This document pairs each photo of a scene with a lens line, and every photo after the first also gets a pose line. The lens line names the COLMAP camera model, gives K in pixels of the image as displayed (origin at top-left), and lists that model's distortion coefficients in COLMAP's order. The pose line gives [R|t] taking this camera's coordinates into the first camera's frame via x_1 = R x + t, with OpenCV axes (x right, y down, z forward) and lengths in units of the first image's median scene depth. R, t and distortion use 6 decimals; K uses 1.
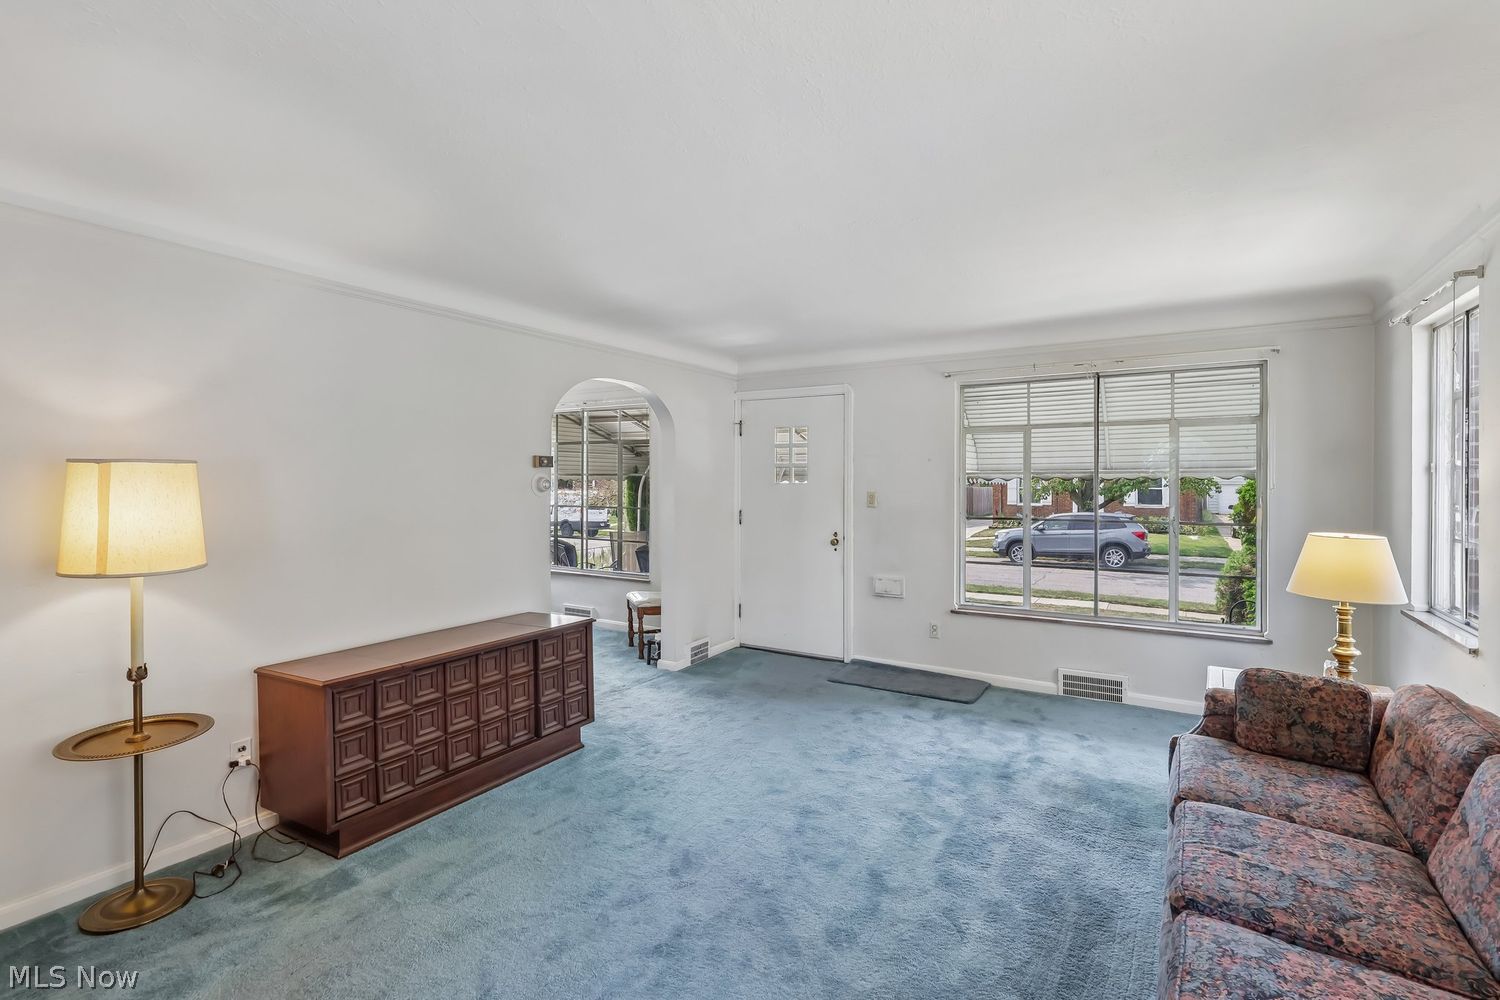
lens RADIAL K [[690.6, 0, 748.7], [0, 690.6, 486.9], [0, 0, 1]] dist [-0.002100, 0.000401]
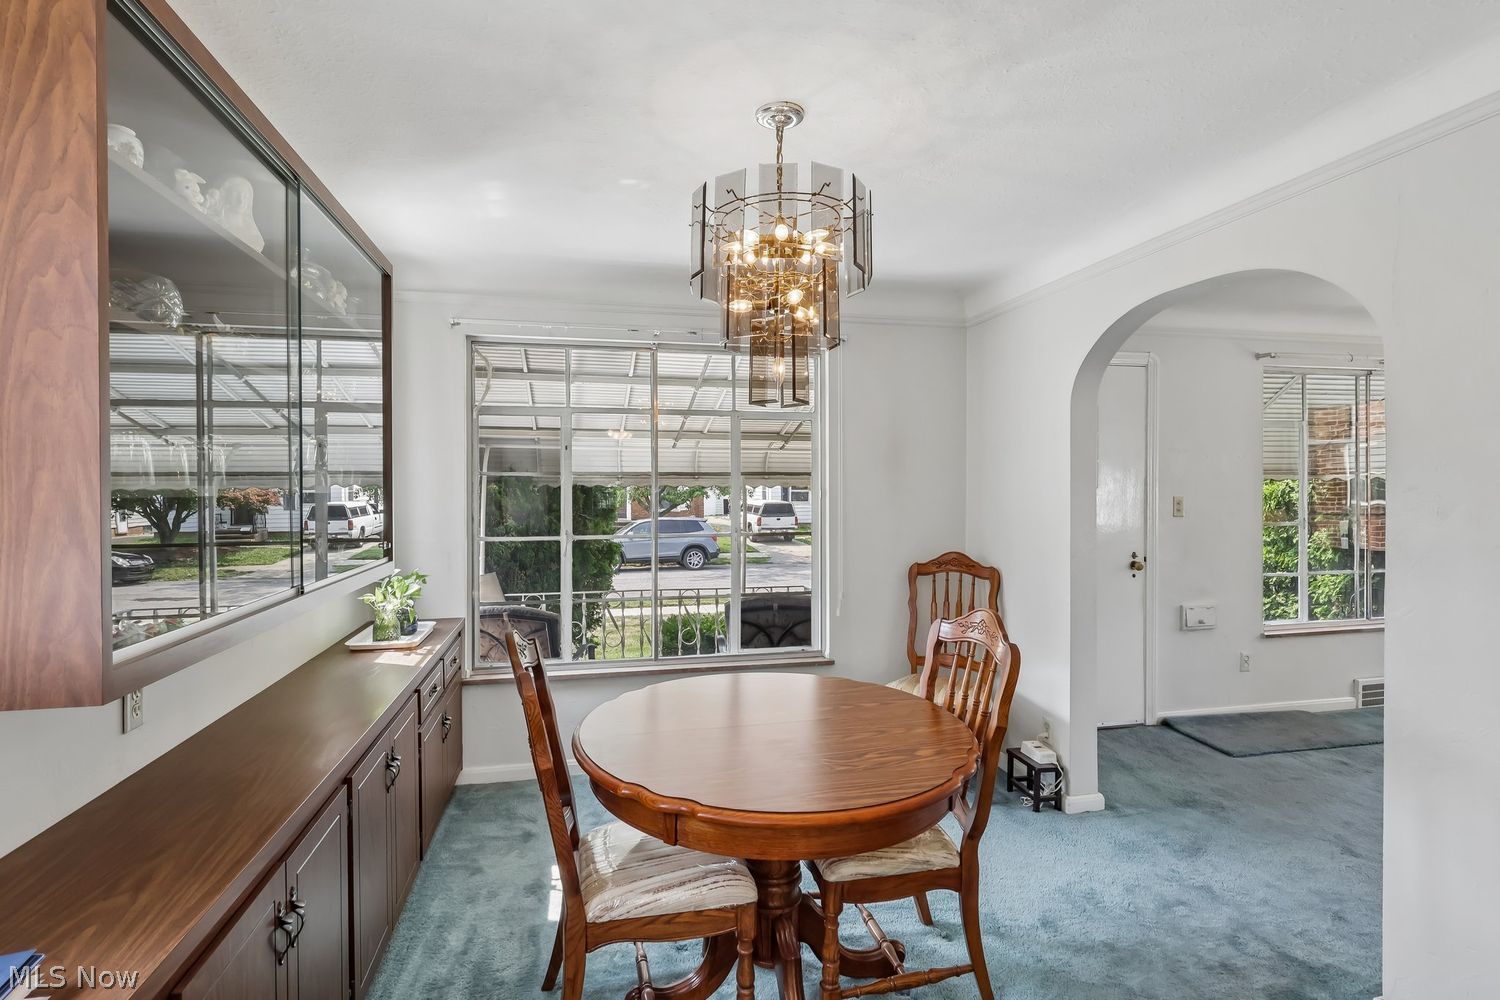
lens RADIAL K [[695.9, 0, 733.0], [0, 695.9, 504.5], [0, 0, 1]] dist [-0.000830, 0.000083]
pose [[0.731537, -0.019619, 0.681519, -0.855293], [0.010222, 0.999789, 0.017809, -0.003450], [-0.681725, -0.006062, 0.731583, 0.924942]]
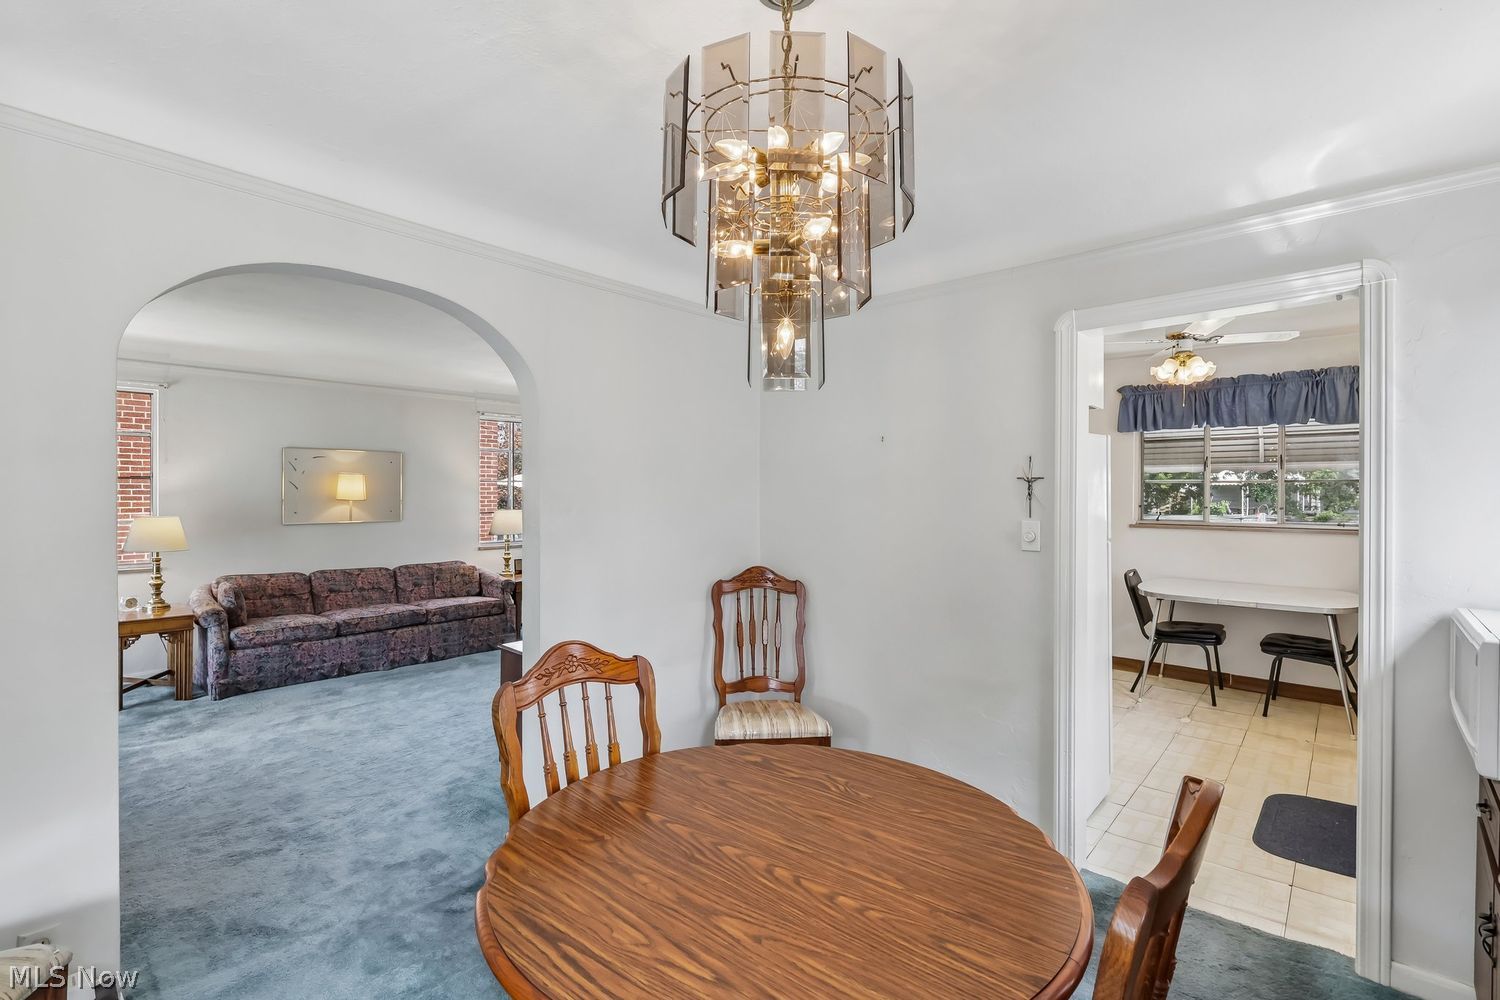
lens RADIAL K [[704.1, 0, 741.2], [0, 704.1, 494.7], [0, 0, 1]] dist [-0.002660, 0.000268]
pose [[-0.981643, -0.005578, 0.190646, -0.581477], [-0.002538, 0.999866, 0.016184, -0.011308], [-0.190710, 0.015403, -0.981526, 1.526350]]
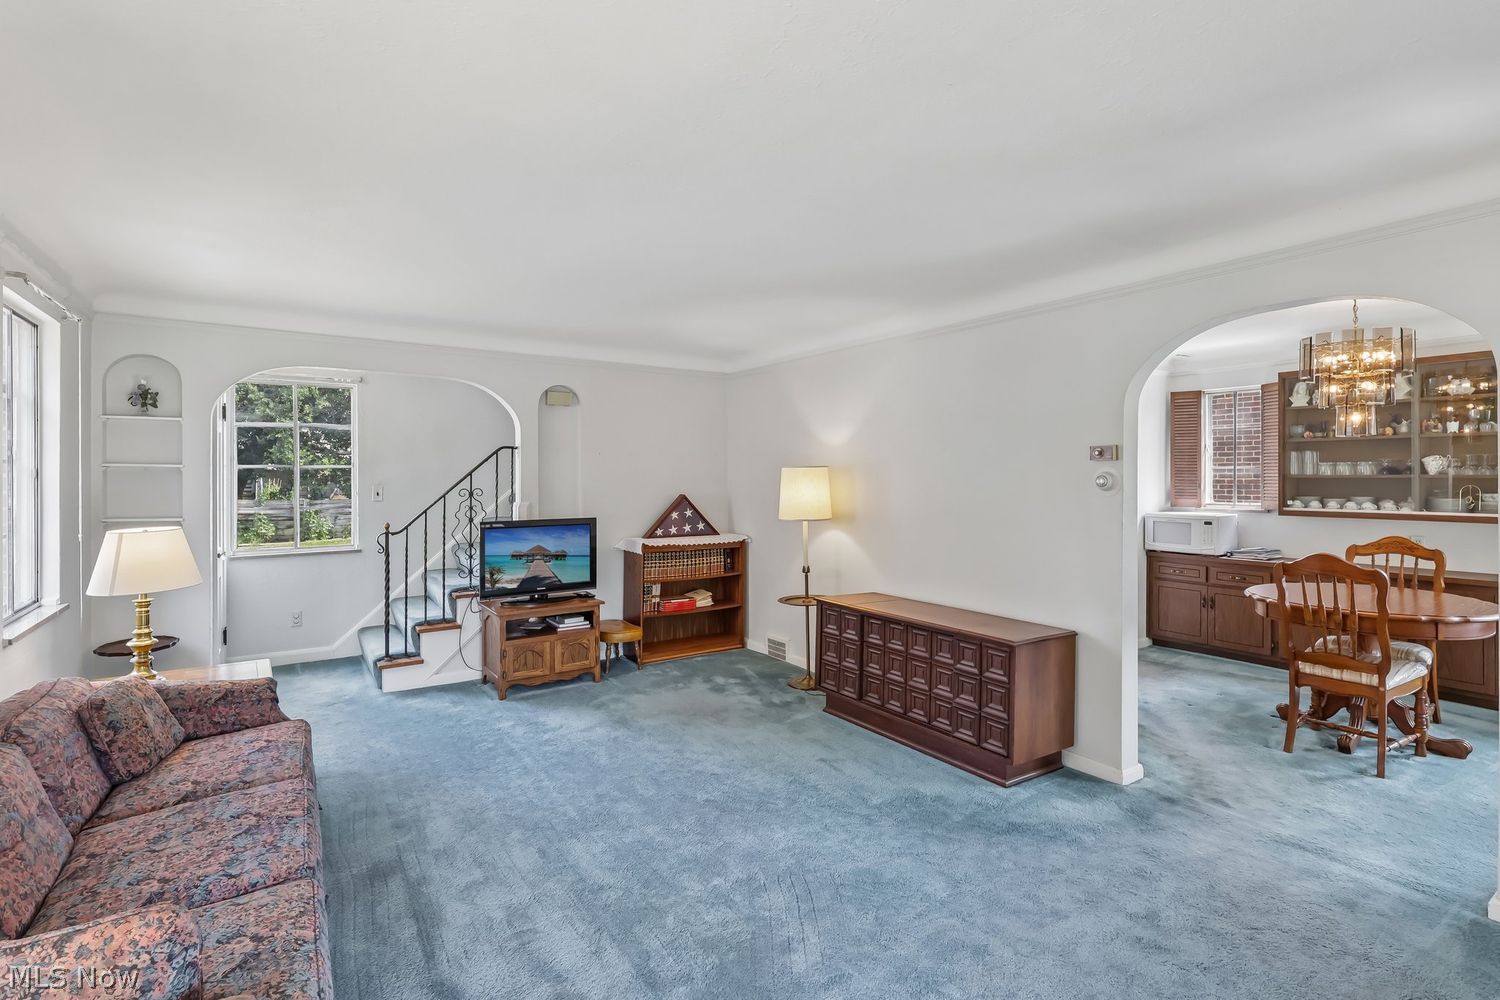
lens RADIAL K [[710.9, 0, 751.9], [0, 710.9, 477.6], [0, 0, 1]] dist [-0.003872, -0.000377]
pose [[-0.416719, 0.002044, -0.909033, 0.575161], [-0.008033, 0.999950, 0.005931, -0.008876], [0.909000, 0.009774, -0.416681, 0.895289]]
